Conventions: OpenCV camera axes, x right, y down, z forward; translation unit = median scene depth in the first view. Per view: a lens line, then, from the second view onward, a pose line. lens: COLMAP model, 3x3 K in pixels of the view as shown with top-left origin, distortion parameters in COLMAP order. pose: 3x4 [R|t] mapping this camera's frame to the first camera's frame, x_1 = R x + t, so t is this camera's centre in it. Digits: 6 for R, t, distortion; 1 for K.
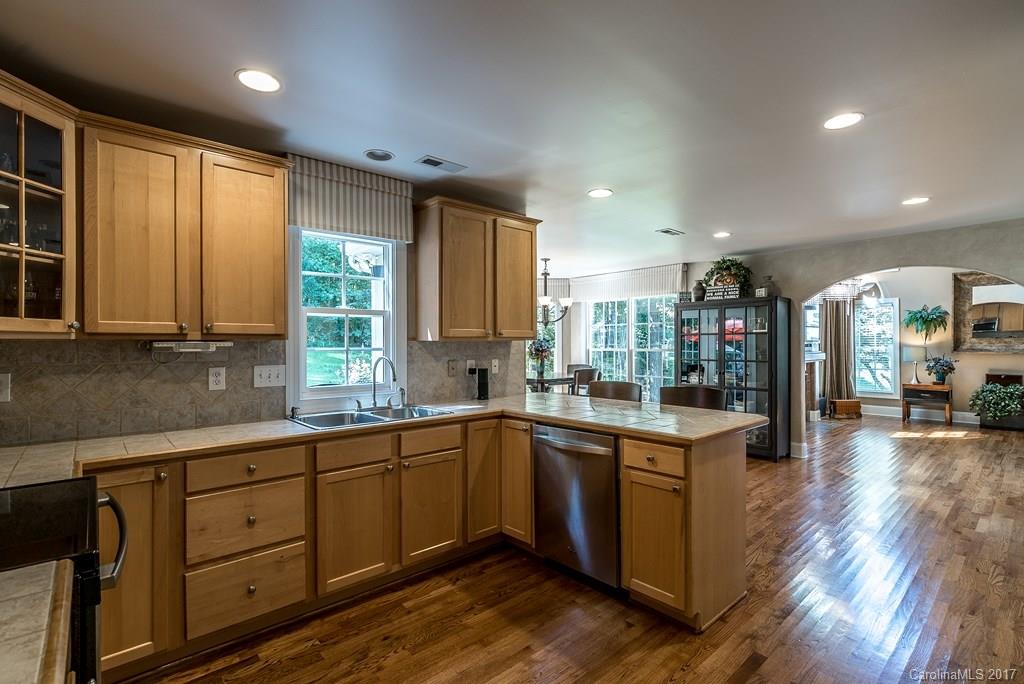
lens RADIAL K [[472.5, 0, 512.0], [0, 472.5, 342.0], [0, 0, 1]] dist [0.002051, 0.000306]
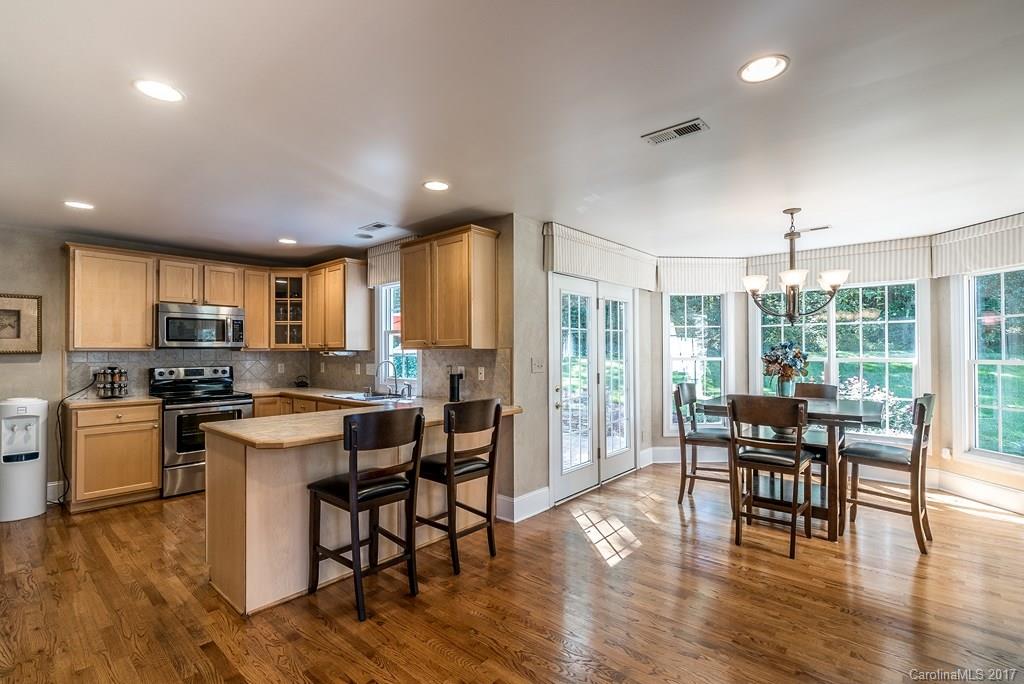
lens RADIAL K [[472.5, 0, 512.0], [0, 472.5, 342.0], [0, 0, 1]] dist [0.002051, 0.000306]
pose [[0.126385, -0.029765, -0.991535, 0.614928], [0.002894, 0.999557, -0.029637, 0.008309], [0.991977, 0.000876, 0.126416, 0.577713]]
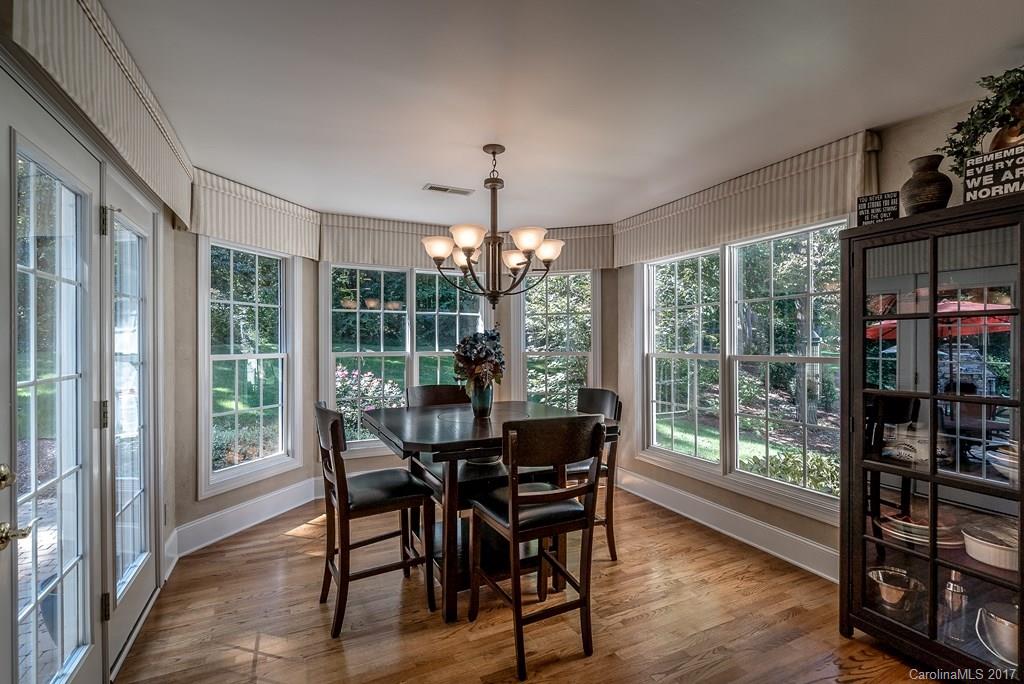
lens RADIAL K [[448.4, 0, 509.9], [0, 448.4, 335.5], [0, 0, 1]] dist [0.029671, 0.000031]
pose [[0.960916, -0.013699, -0.276502, 0.198872], [0.010849, 0.999871, -0.011837, 0.003271], [0.276628, 0.008375, 0.960941, 0.607961]]
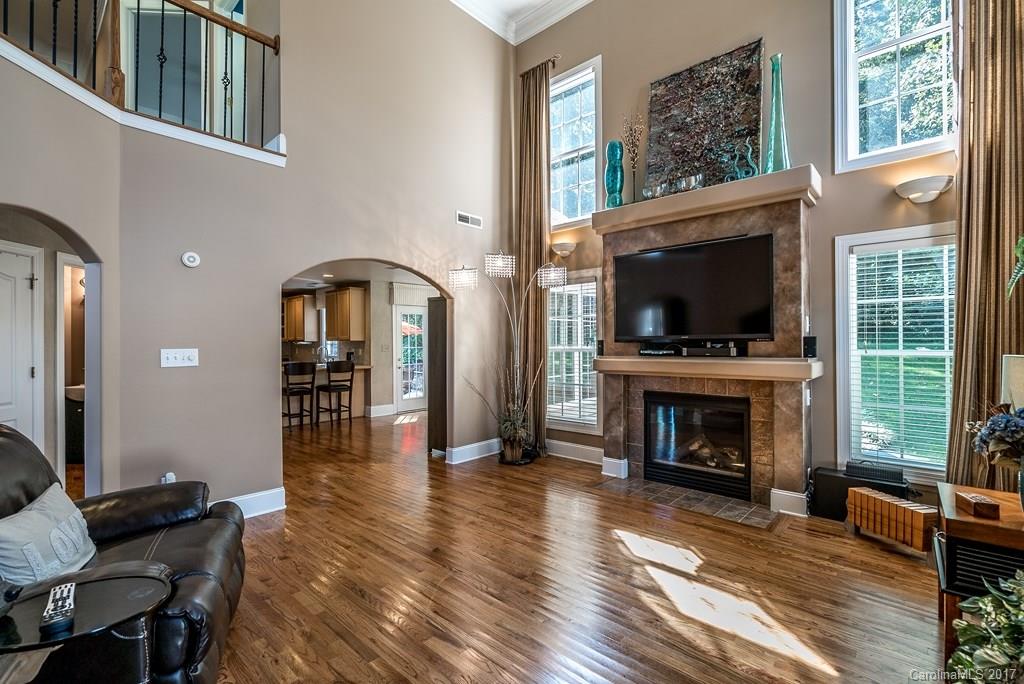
lens RADIAL K [[472.5, 0, 512.0], [0, 472.5, 342.0], [0, 0, 1]] dist [0.002051, 0.000306]
pose [[0.096229, -0.006636, -0.995337, 1.442573], [0.003180, 0.999975, -0.006359, 0.012845], [0.995354, -0.002553, 0.096248, 0.943625]]
